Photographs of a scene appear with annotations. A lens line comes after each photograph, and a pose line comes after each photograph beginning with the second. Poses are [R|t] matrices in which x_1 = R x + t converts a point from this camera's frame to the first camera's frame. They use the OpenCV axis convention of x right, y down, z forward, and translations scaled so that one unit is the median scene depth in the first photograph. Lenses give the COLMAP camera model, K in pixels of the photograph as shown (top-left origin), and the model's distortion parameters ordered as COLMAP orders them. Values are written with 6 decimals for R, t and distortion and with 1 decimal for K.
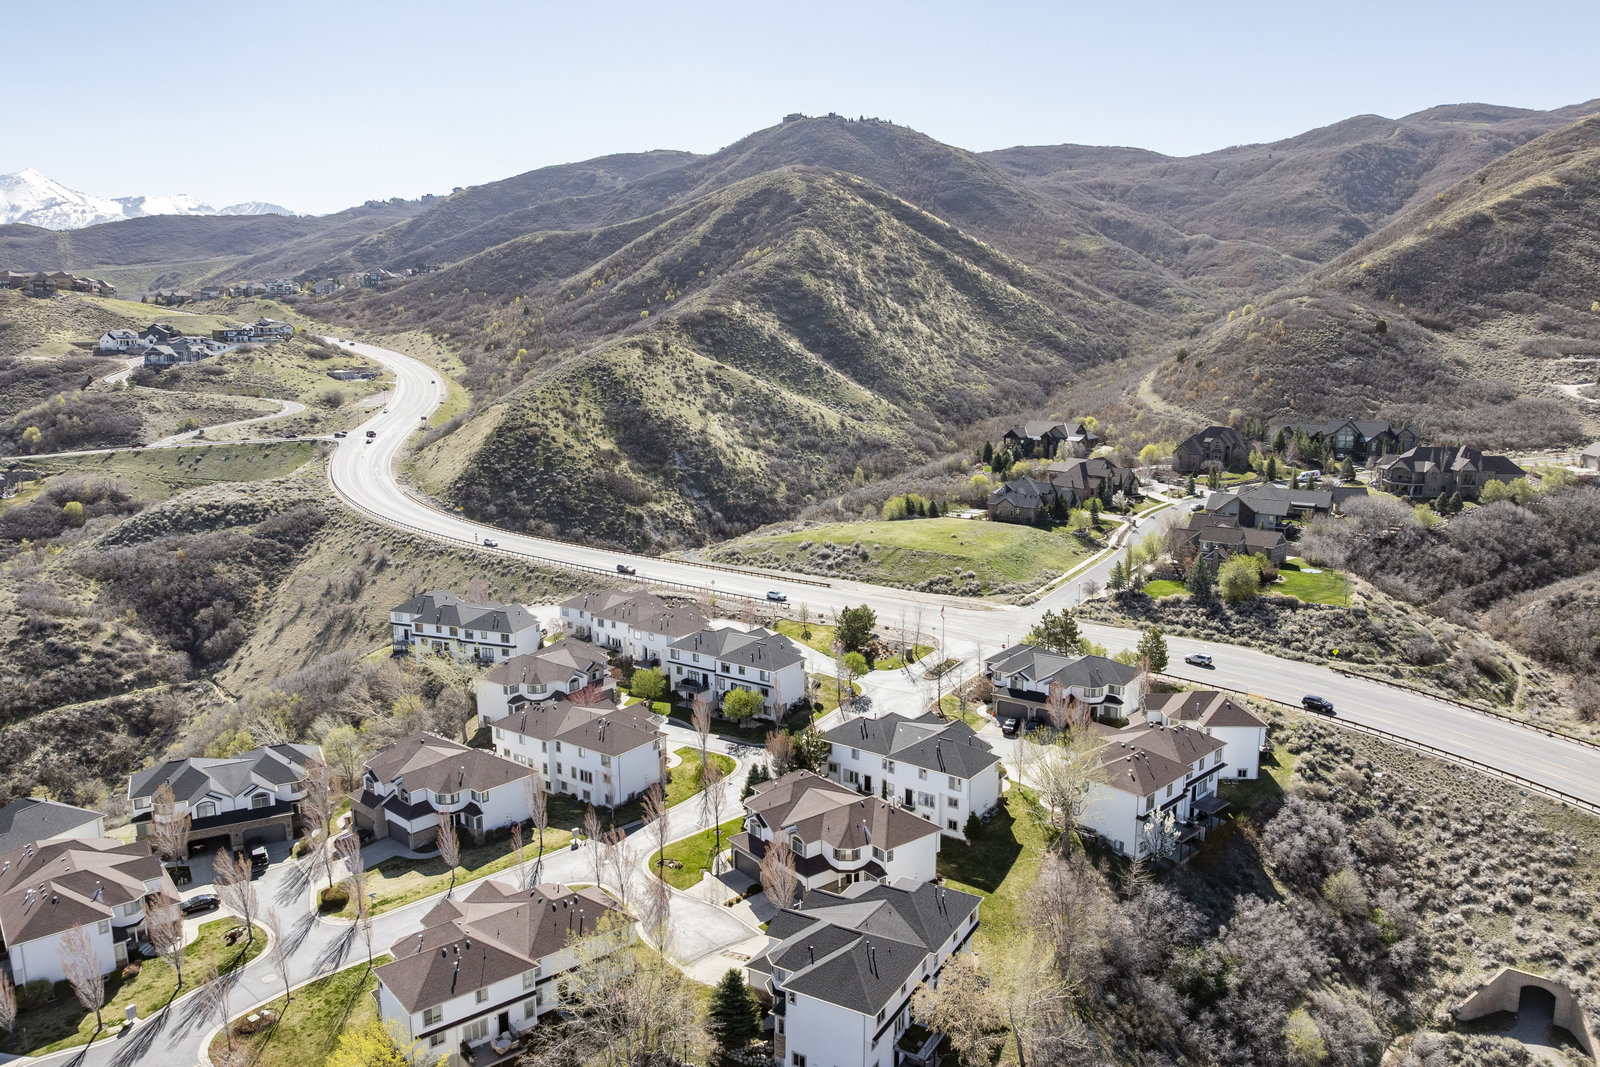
lens RADIAL K [[1079.7, 0, 800.0], [0, 1079.7, 533.5], [0, 0, 1]] dist [-0.015140, -0.059807]
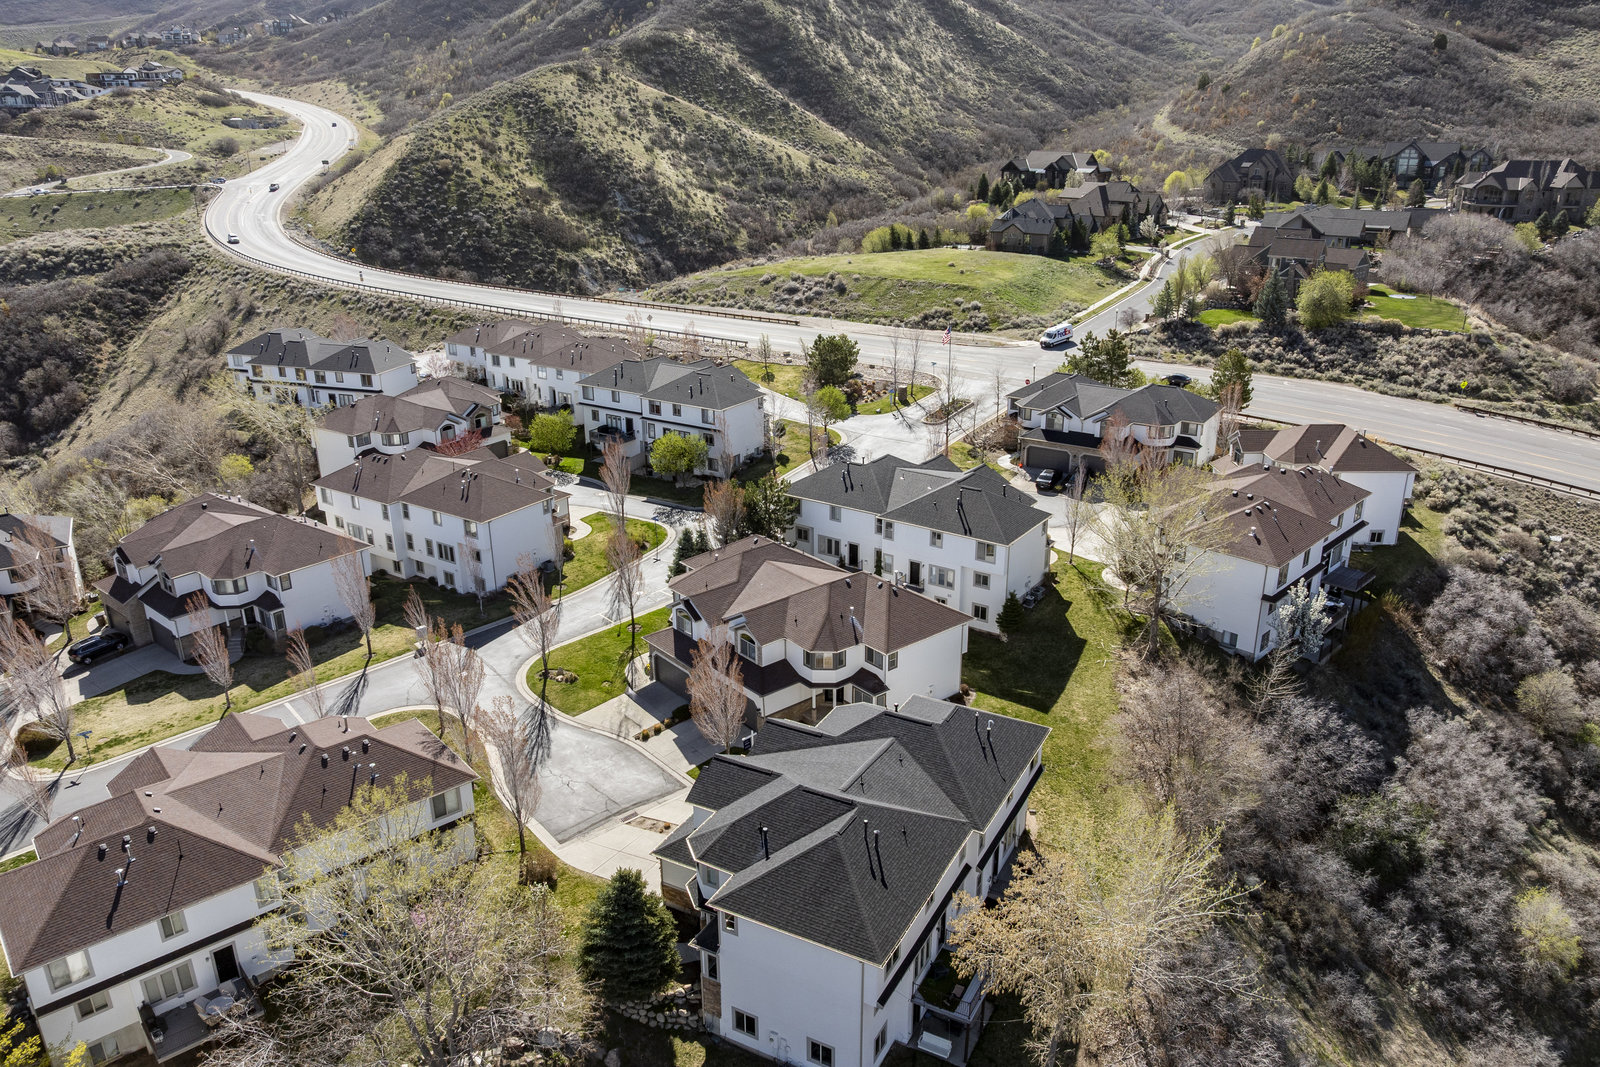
lens RADIAL K [[1079.7, 0, 800.0], [0, 1079.7, 533.5], [0, 0, 1]] dist [-0.015140, -0.059807]
pose [[0.999585, -0.013574, 0.025405, 0.007626], [0.008532, 0.981948, 0.188960, 0.058379], [-0.027511, -0.188665, 0.981656, 0.218357]]
